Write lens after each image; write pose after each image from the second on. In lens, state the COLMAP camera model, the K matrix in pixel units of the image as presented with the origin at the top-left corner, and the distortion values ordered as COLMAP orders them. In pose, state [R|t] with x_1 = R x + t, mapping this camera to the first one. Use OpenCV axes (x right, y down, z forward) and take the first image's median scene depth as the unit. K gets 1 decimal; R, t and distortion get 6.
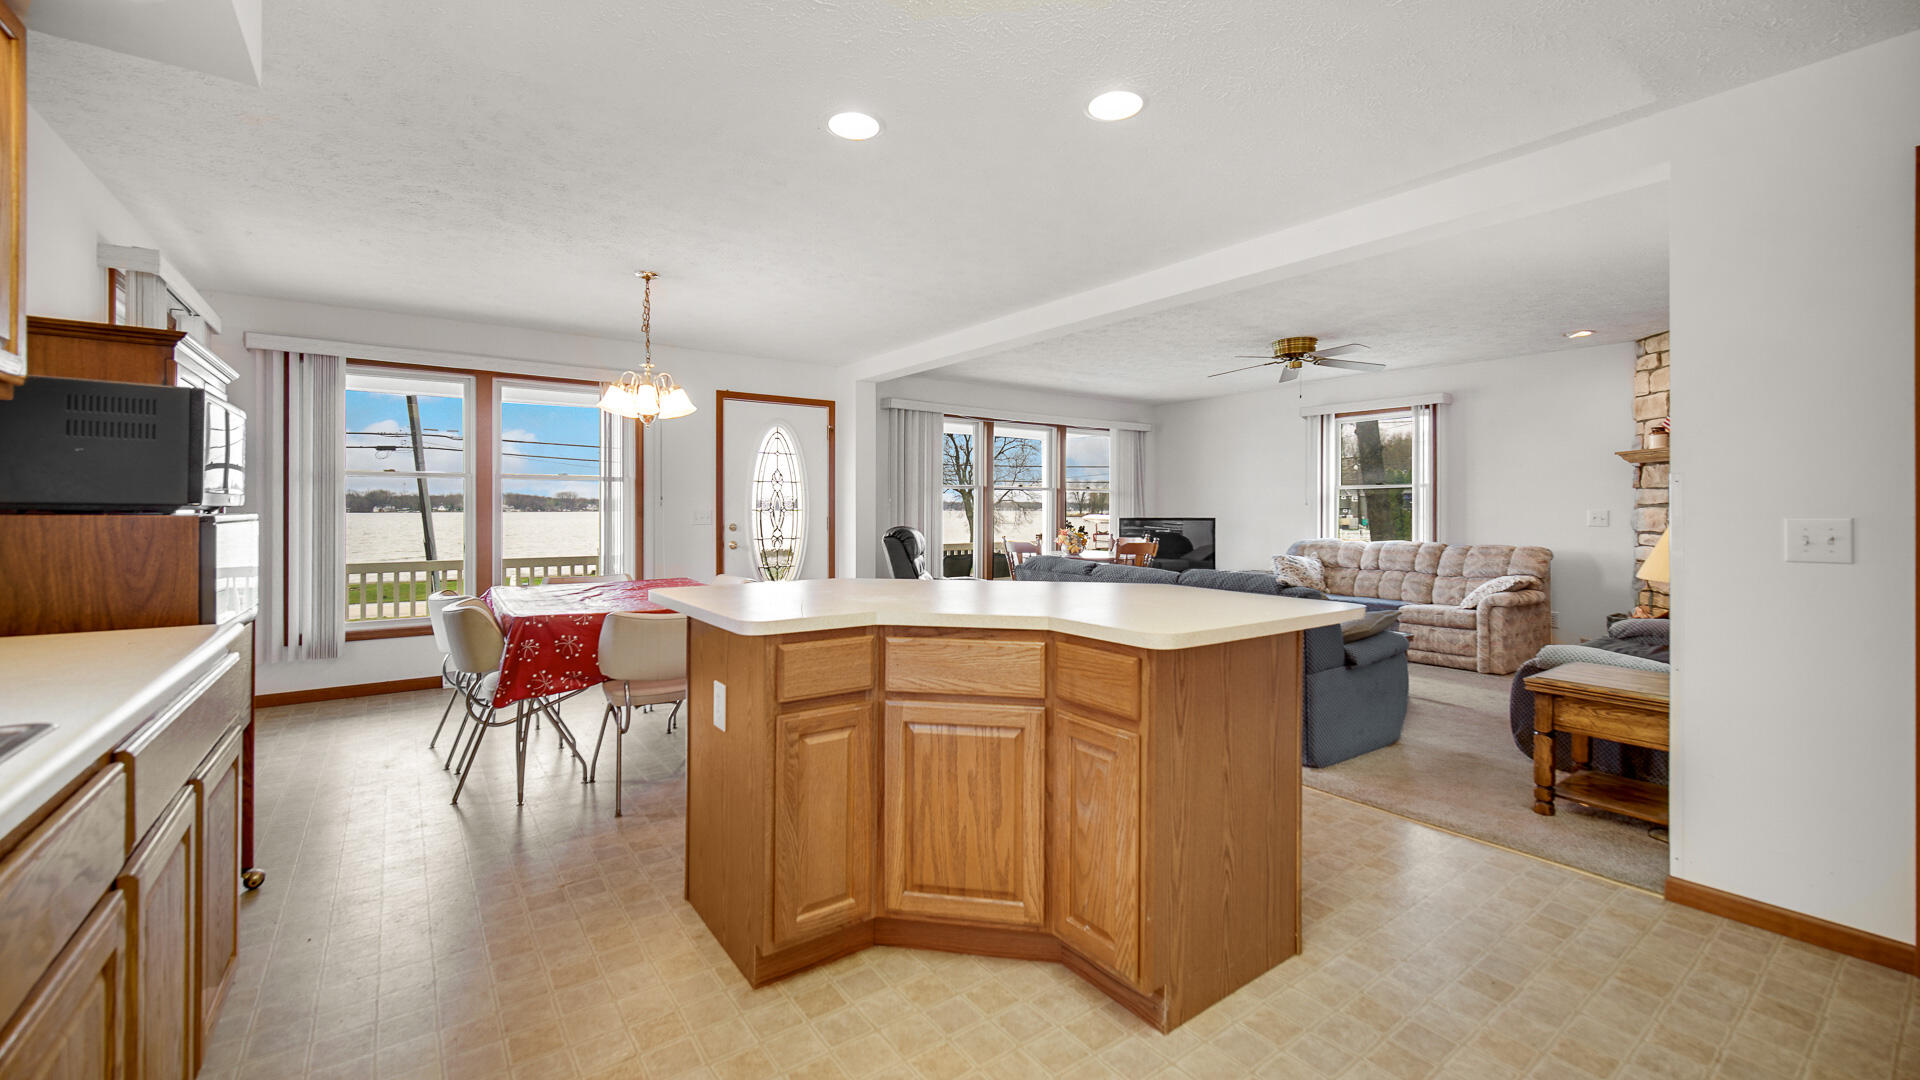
lens RADIAL K [[778.2, 0, 959.0], [0, 778.2, 509.8], [0, 0, 1]] dist [-0.000058, -0.000006]
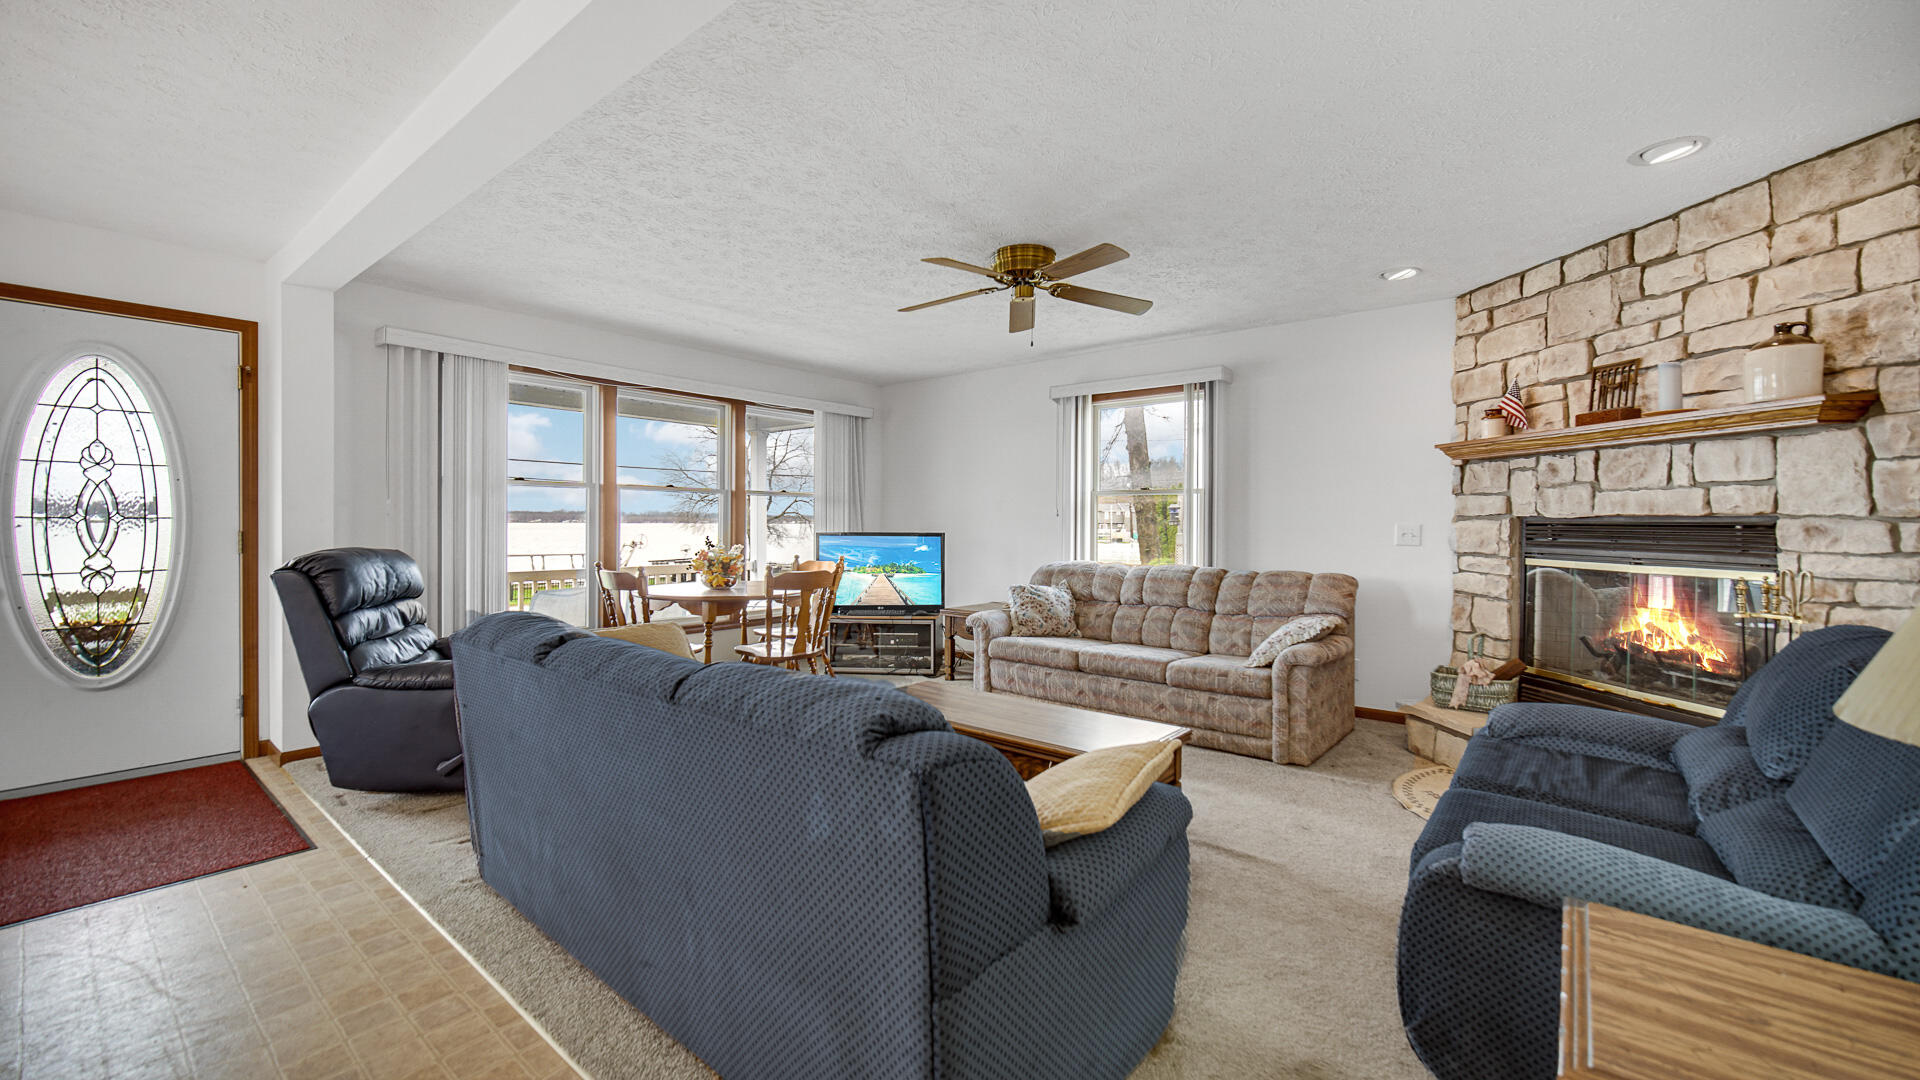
lens RADIAL K [[752.0, 0, 959.7], [0, 752.0, 534.9], [0, 0, 1]] dist [-0.001499, -0.000124]
pose [[0.968733, 0.000454, 0.248104, 0.213578], [-0.004202, 0.999885, 0.014578, 0.002350], [-0.248069, -0.015164, 0.968624, 0.388485]]
